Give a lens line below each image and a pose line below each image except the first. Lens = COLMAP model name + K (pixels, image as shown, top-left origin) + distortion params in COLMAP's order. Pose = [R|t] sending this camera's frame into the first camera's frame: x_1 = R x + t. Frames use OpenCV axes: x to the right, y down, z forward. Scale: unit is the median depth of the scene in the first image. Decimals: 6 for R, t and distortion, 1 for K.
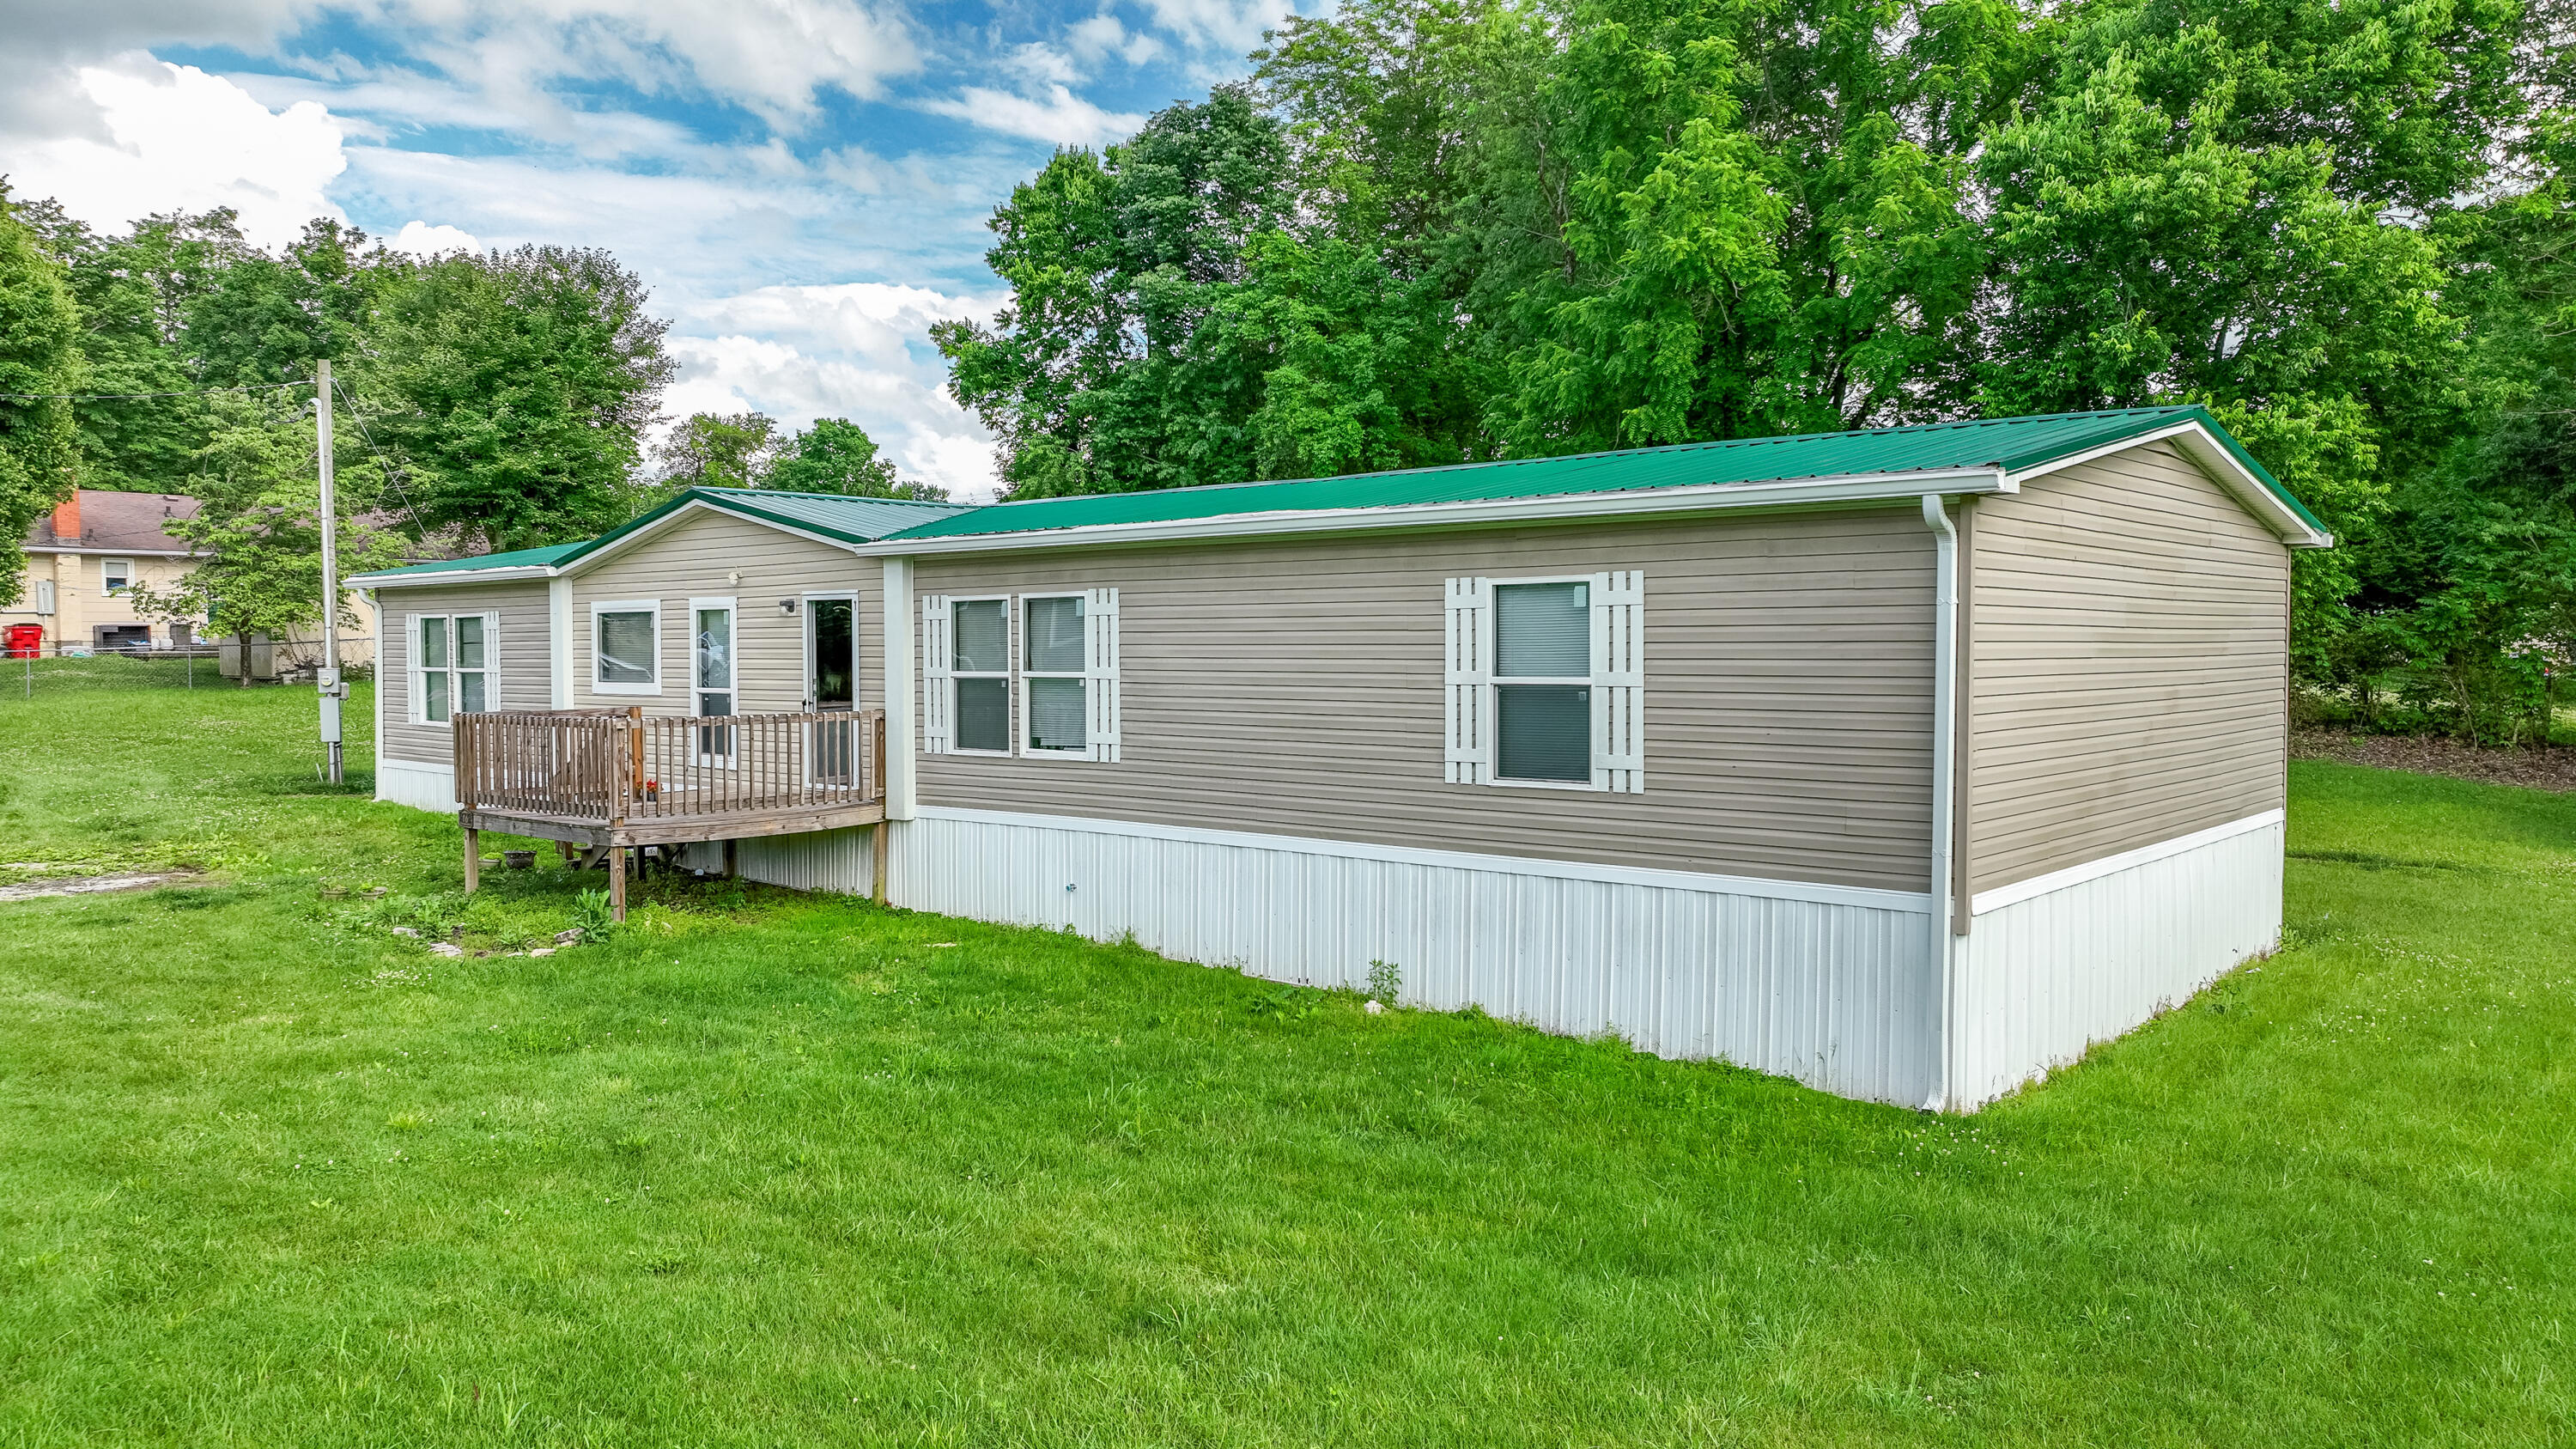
lens RADIAL K [[1823.3, 0, 1277.6], [0, 1823.3, 713.3], [0, 0, 1]] dist [-0.000674, 0.020273]
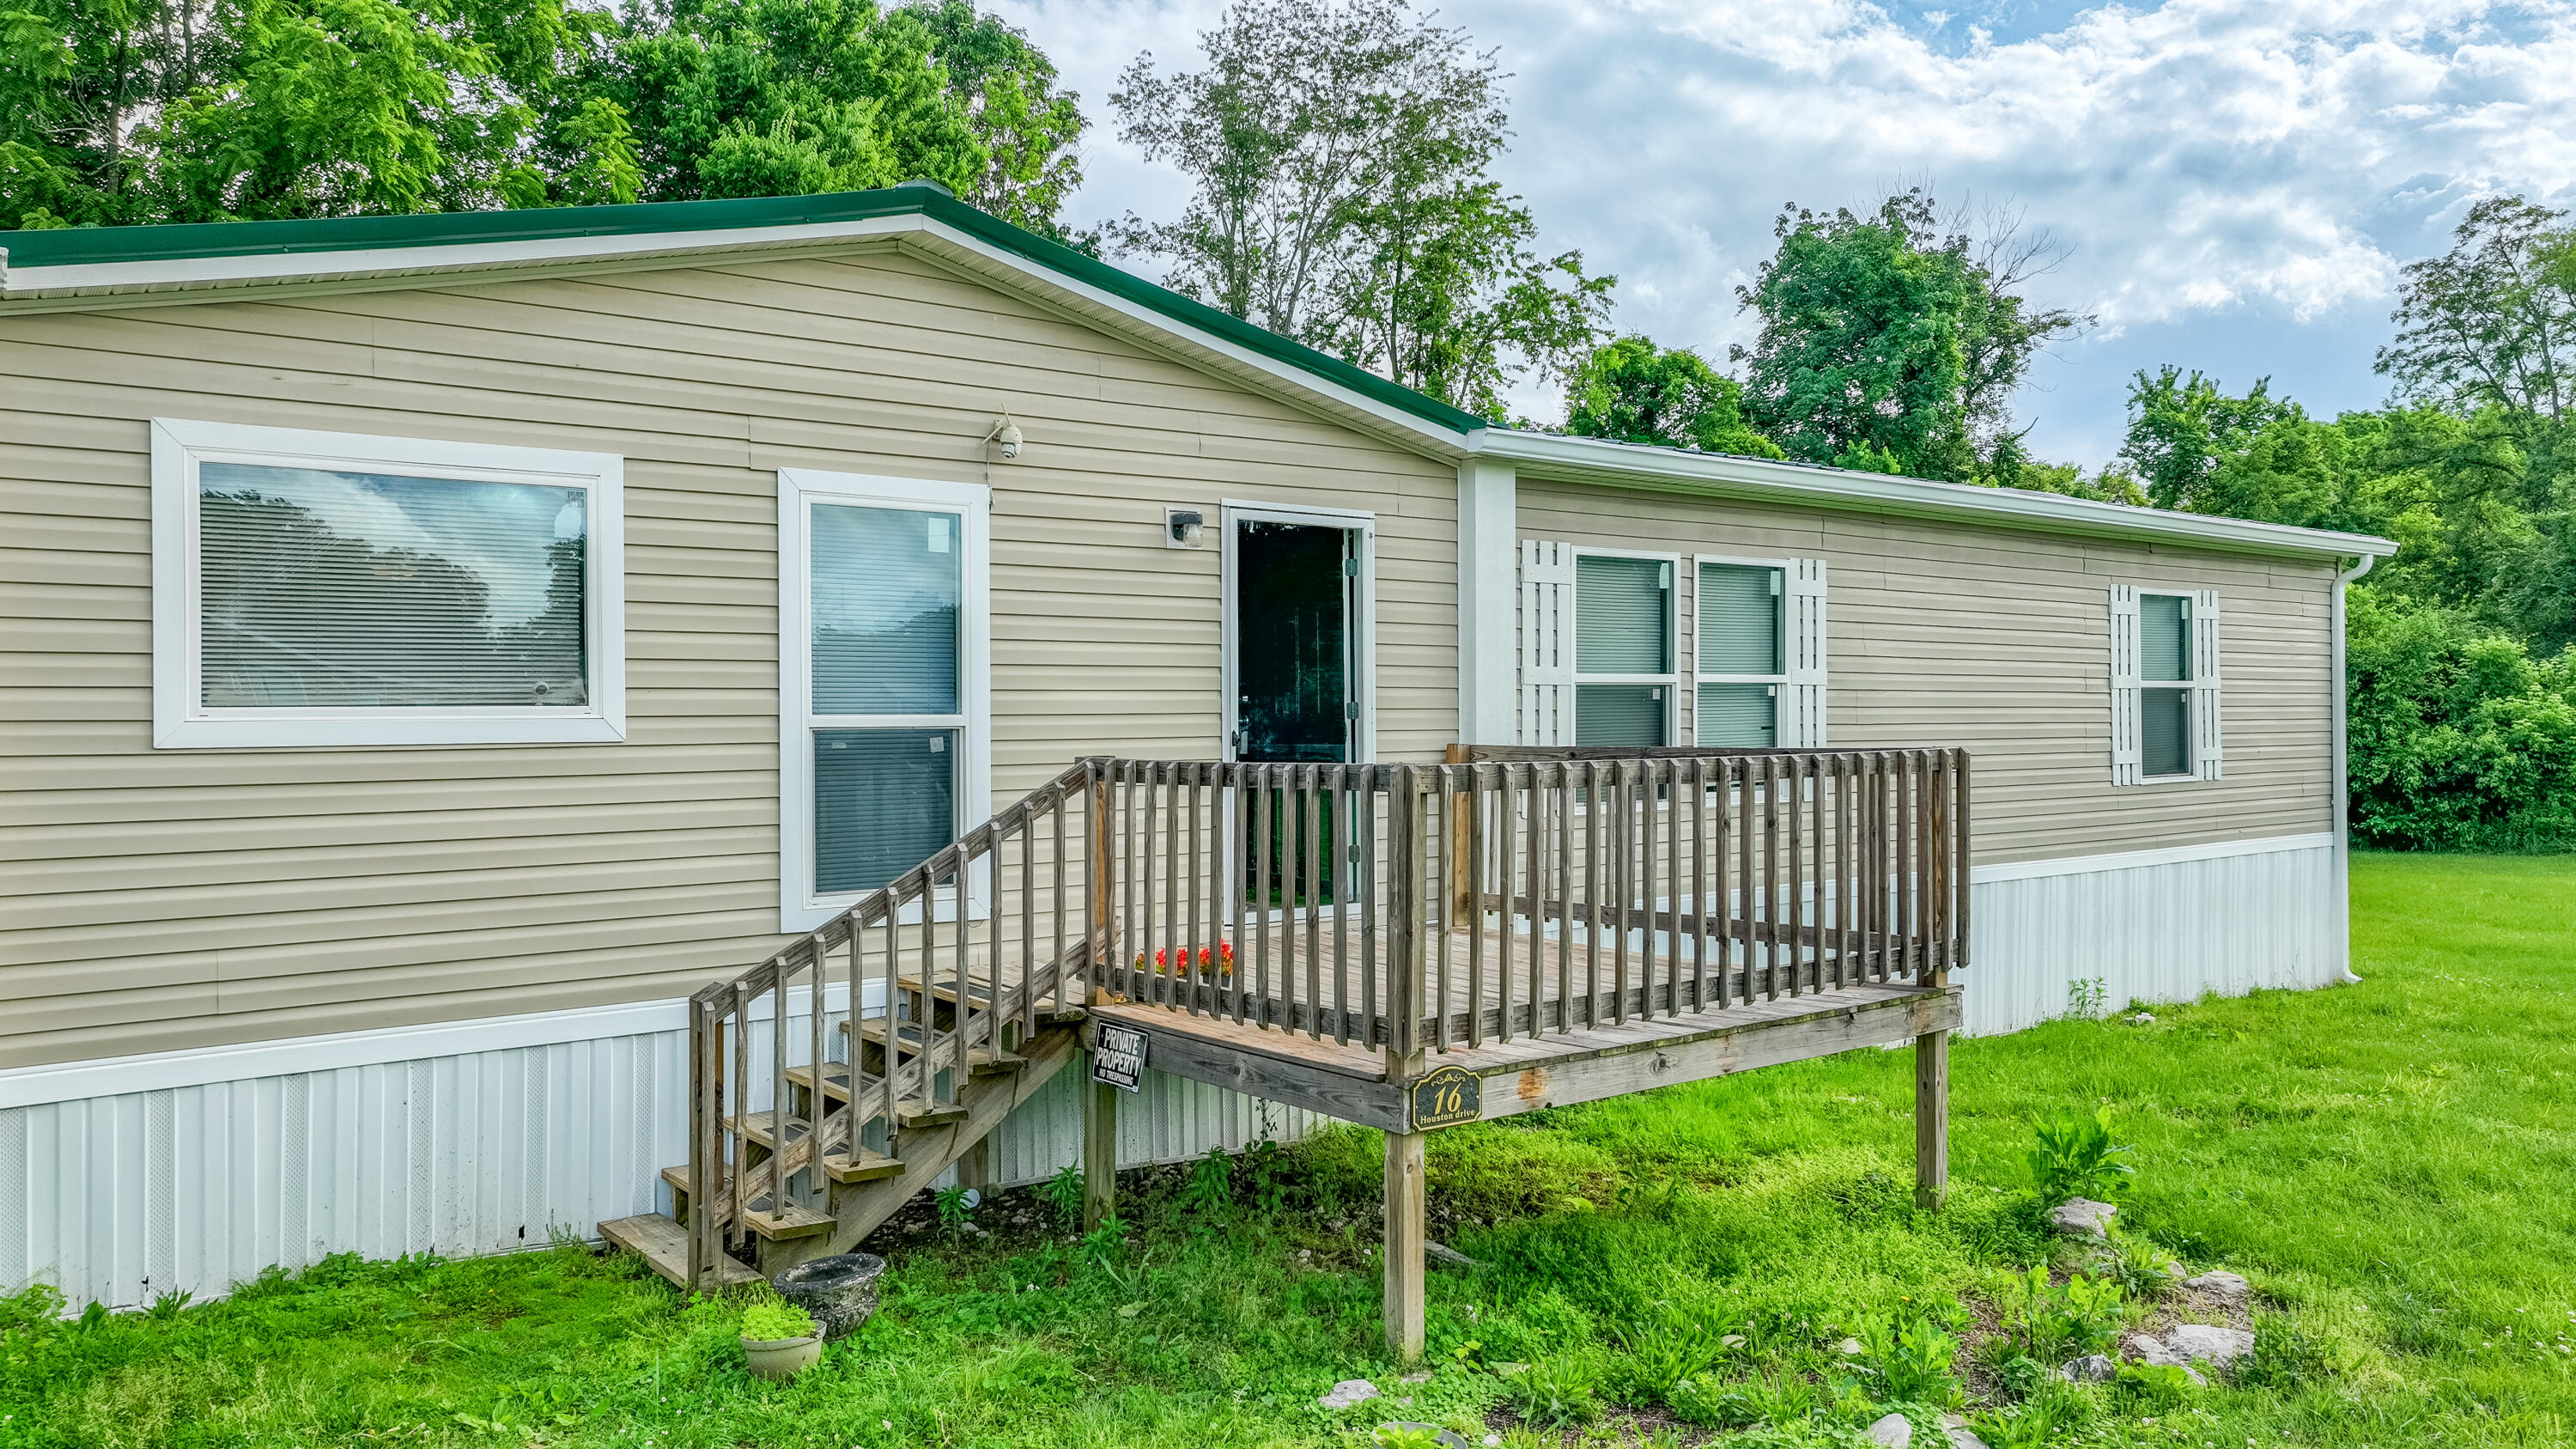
lens RADIAL K [[1823.3, 0, 1277.6], [0, 1823.3, 713.3], [0, 0, 1]] dist [-0.000674, 0.020273]
pose [[0.195865, -0.008594, 0.980593, -0.814130], [0.029496, 0.999561, 0.002868, -0.015586], [-0.980187, 0.028362, 0.196032, 1.032799]]
